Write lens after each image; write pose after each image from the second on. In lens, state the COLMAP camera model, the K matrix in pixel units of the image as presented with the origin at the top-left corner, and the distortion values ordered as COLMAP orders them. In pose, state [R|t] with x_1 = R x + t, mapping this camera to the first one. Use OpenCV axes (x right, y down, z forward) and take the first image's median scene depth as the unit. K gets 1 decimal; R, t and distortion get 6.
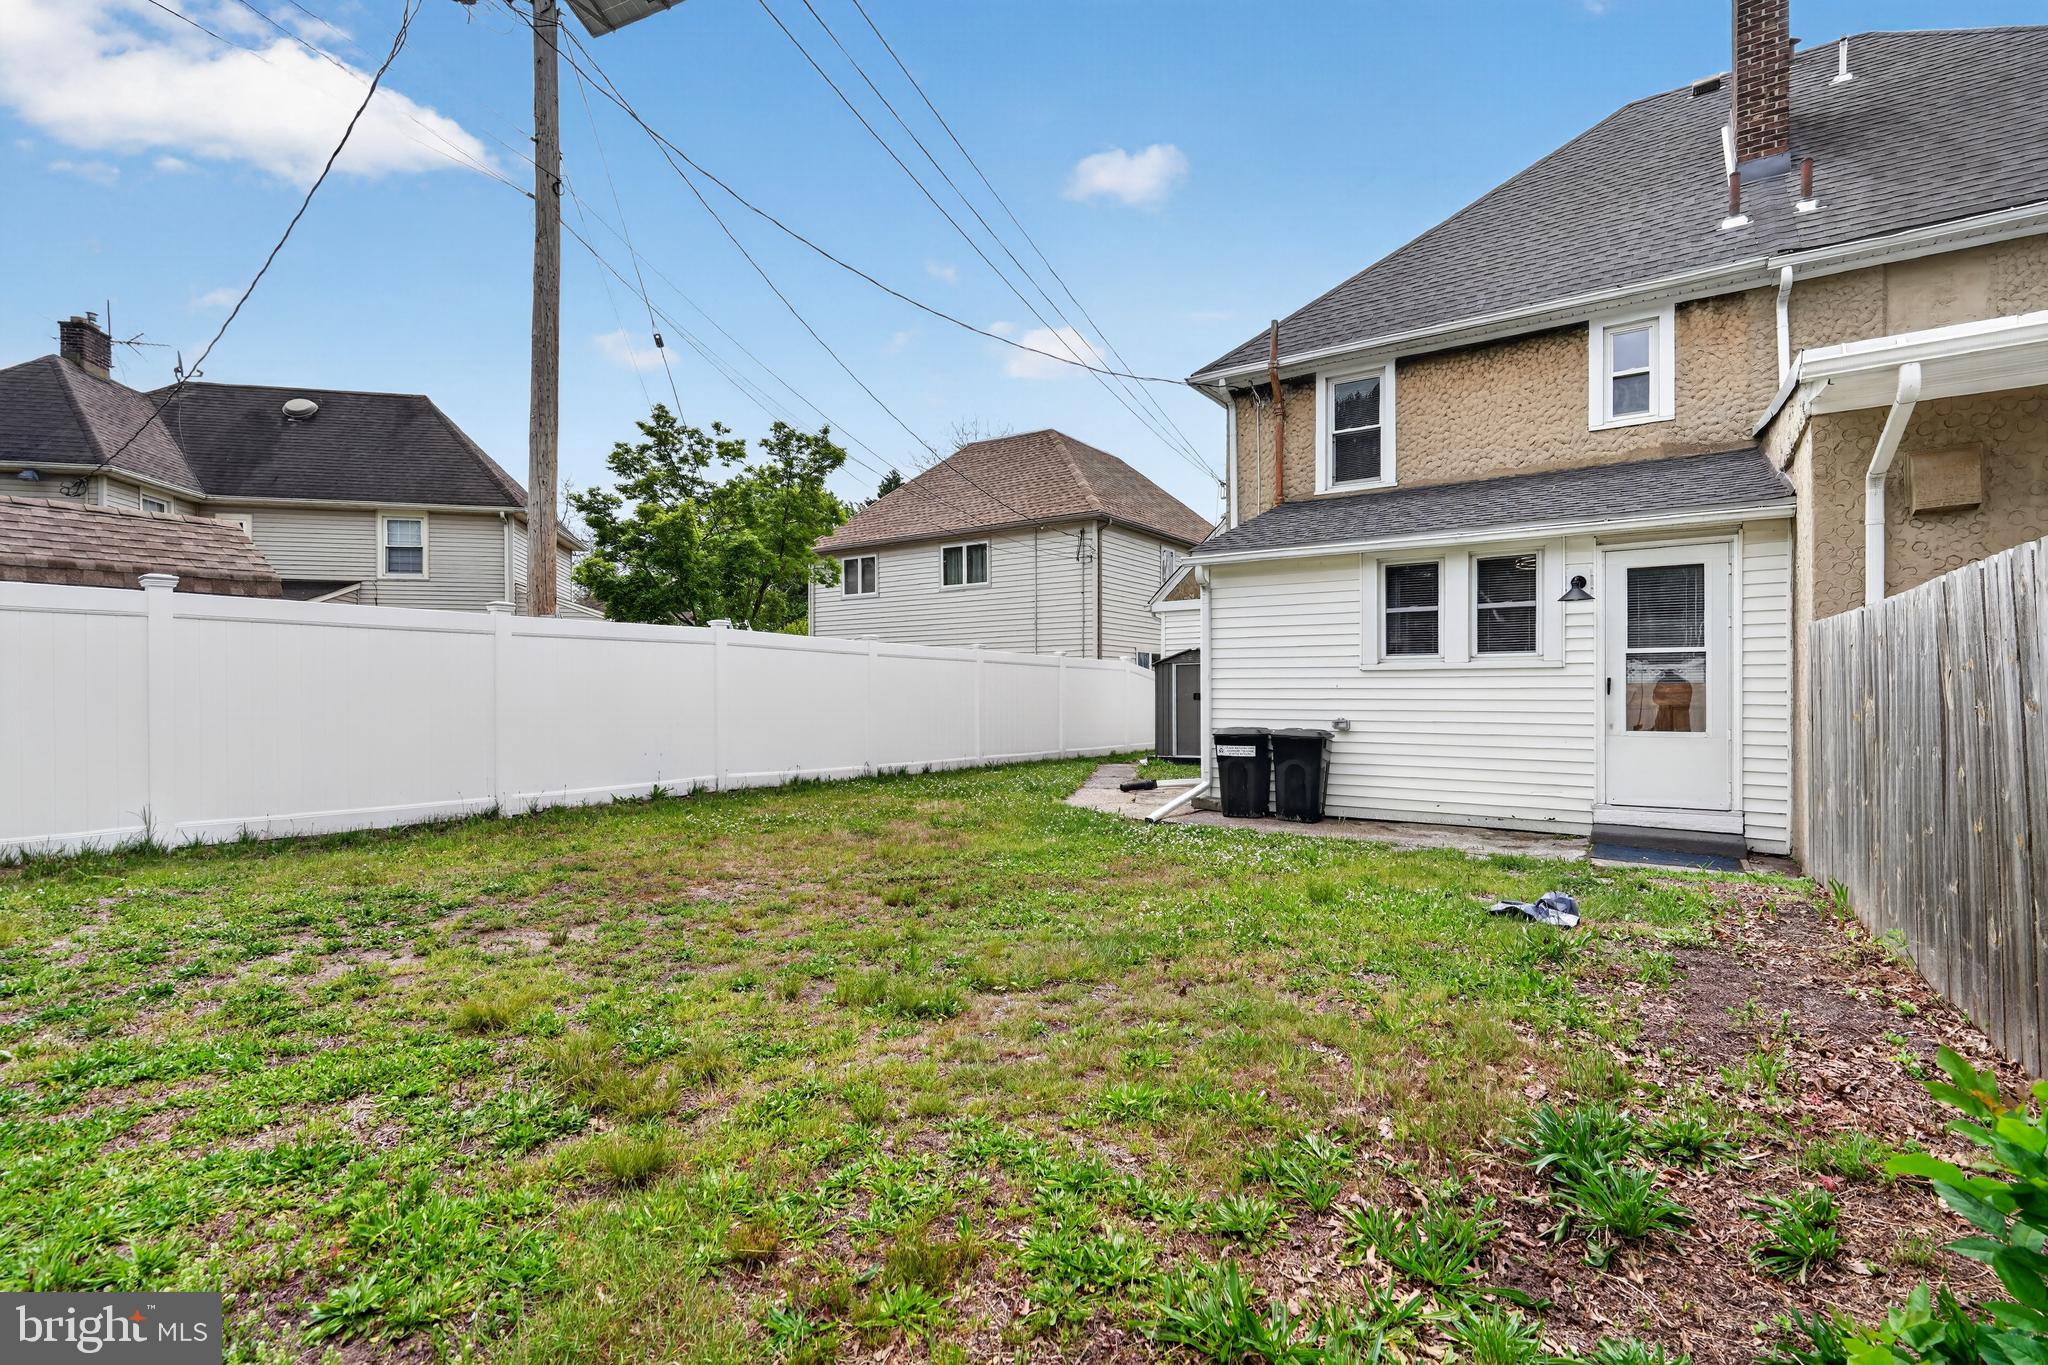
lens RADIAL K [[932.7, 0, 1024.0], [0, 932.7, 690.6], [0, 0, 1]] dist [-0.003091, 0.000948]
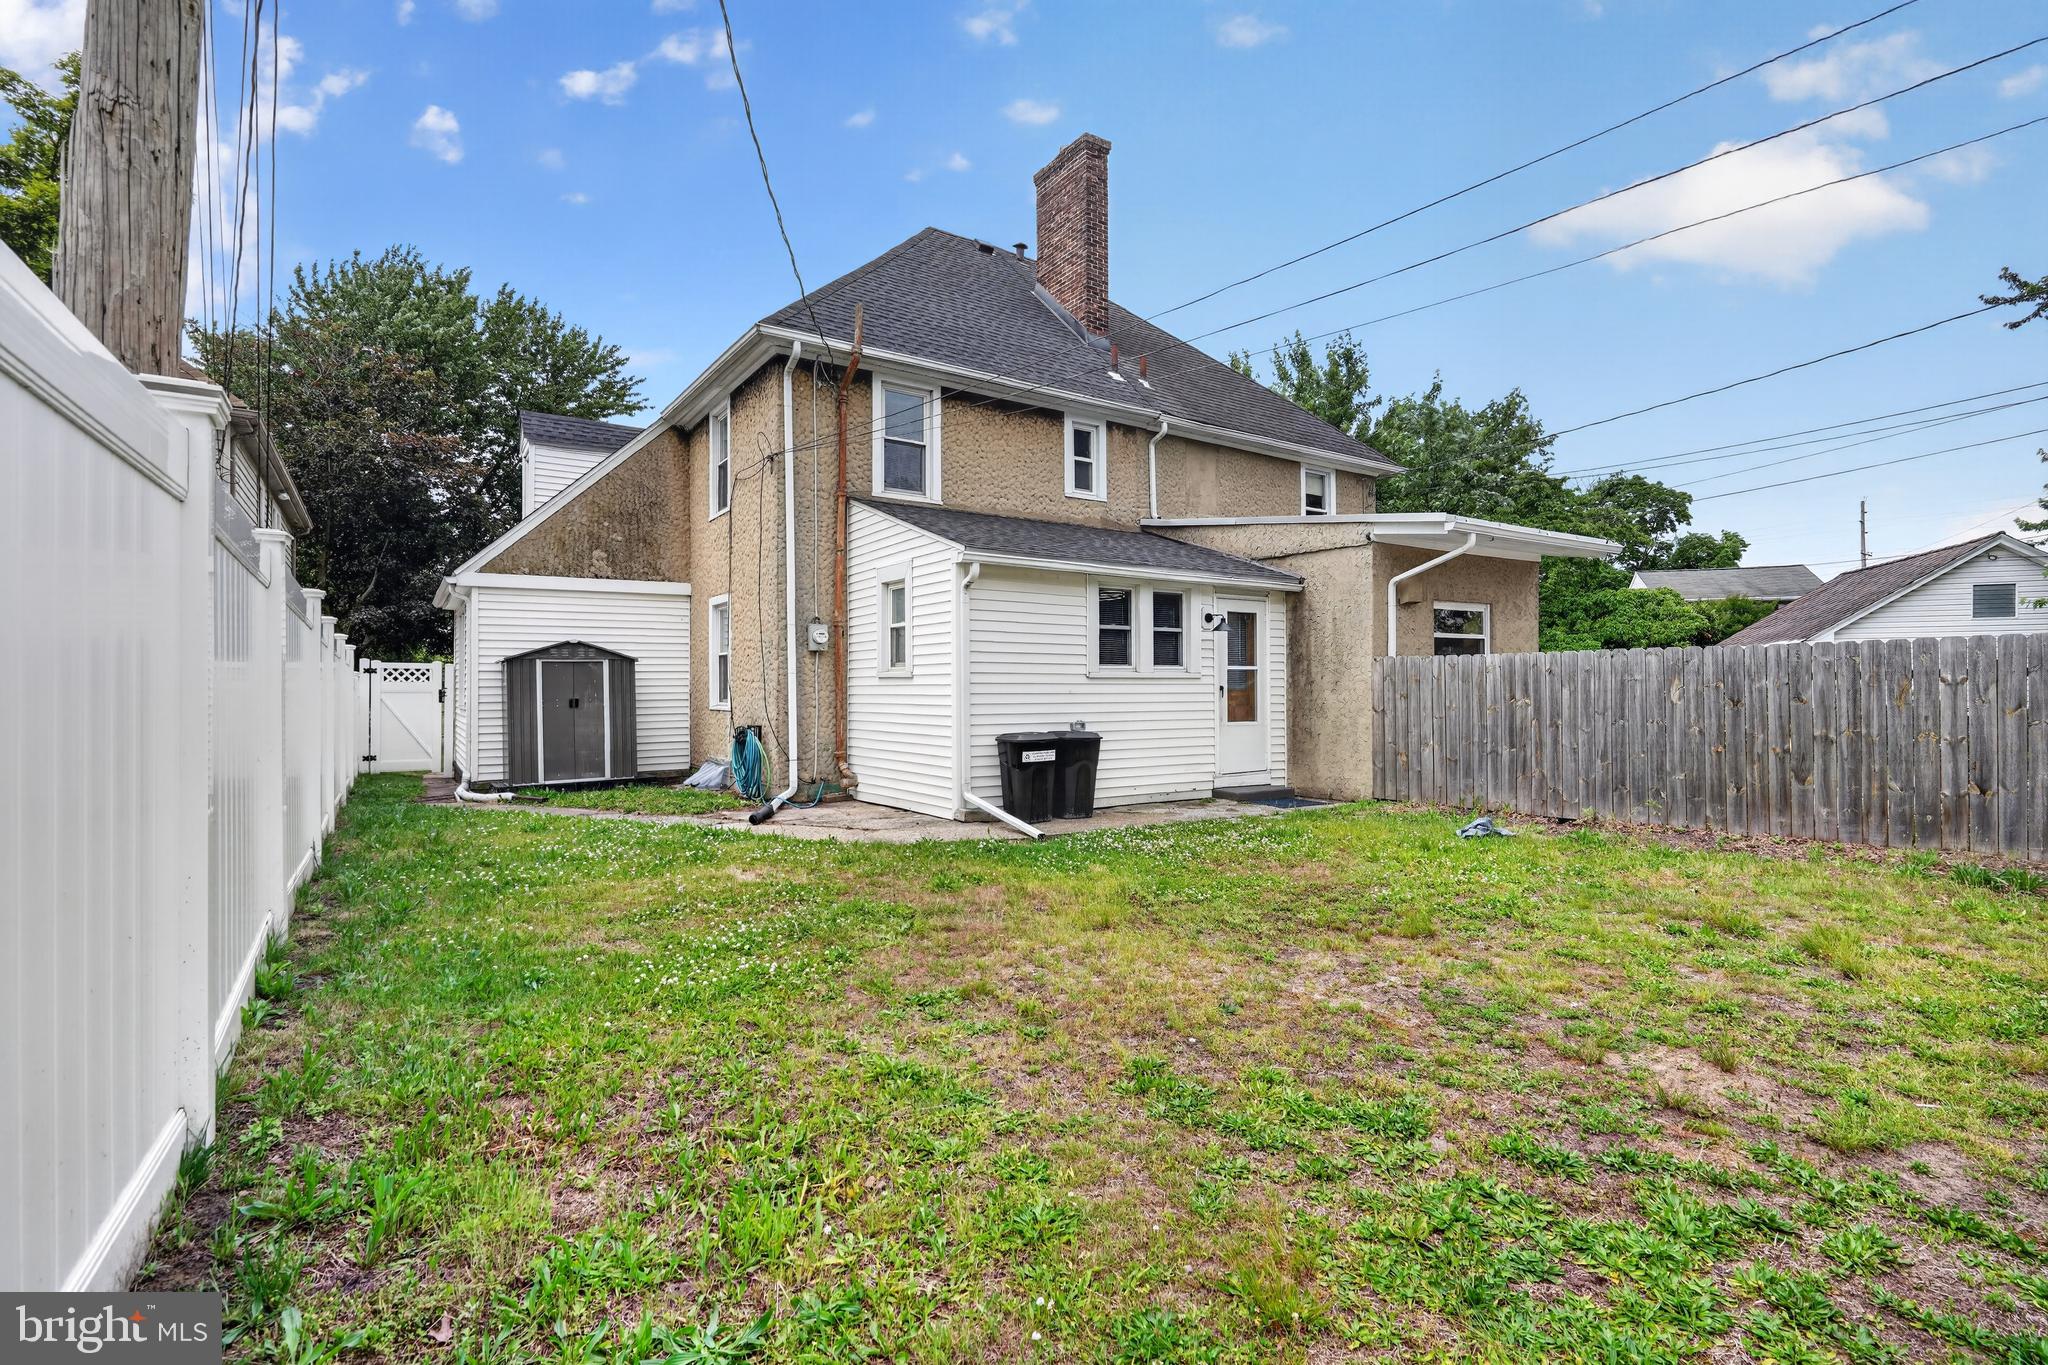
lens RADIAL K [[932.7, 0, 1021.6], [0, 932.7, 681.0], [0, 0, 1]] dist [-0.003091, 0.000948]
pose [[0.361799, 0.009406, 0.932209, -0.738786], [0.001135, 0.999944, -0.010530, -0.005817], [-0.932255, 0.004868, 0.361768, 0.678452]]
